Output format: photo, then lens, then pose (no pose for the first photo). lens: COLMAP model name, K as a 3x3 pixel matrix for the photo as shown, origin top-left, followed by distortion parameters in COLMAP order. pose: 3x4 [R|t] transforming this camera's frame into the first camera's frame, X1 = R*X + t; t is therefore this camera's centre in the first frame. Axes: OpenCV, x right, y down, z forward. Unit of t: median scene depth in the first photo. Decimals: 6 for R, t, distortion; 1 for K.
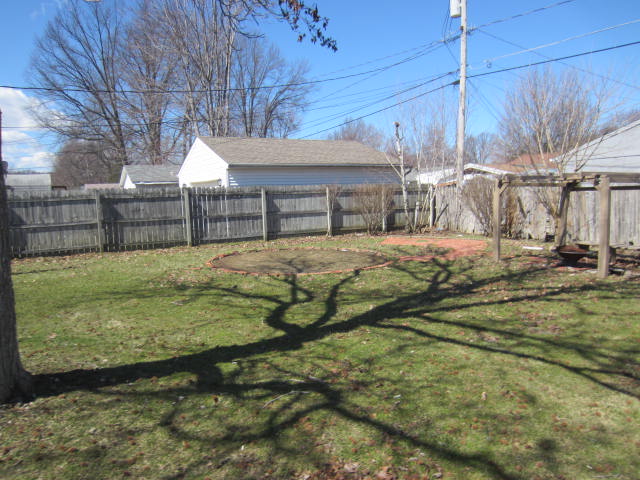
lens RADIAL K [[470.9, 0, 320.0], [0, 470.9, 240.0], [0, 0, 1]] dist [-0.005925, -0.000899]
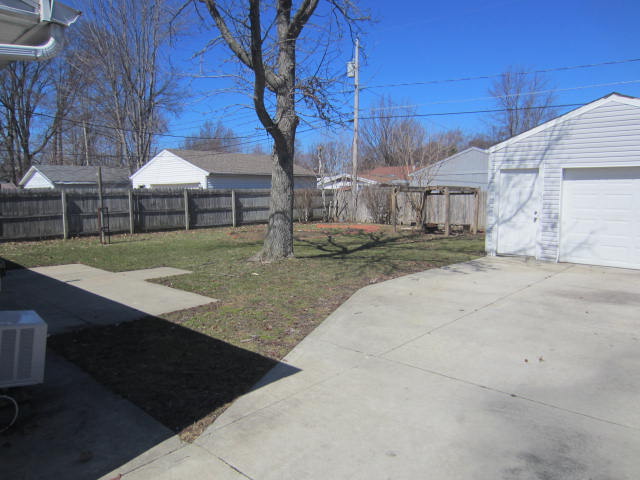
lens RADIAL K [[470.9, 0, 320.0], [0, 470.9, 240.0], [0, 0, 1]] dist [-0.005925, -0.000899]
pose [[0.950792, -0.013069, 0.309553, -0.315514], [0.015423, 0.999868, -0.005159, 0.053007], [-0.309445, 0.009679, 0.950868, -0.439694]]
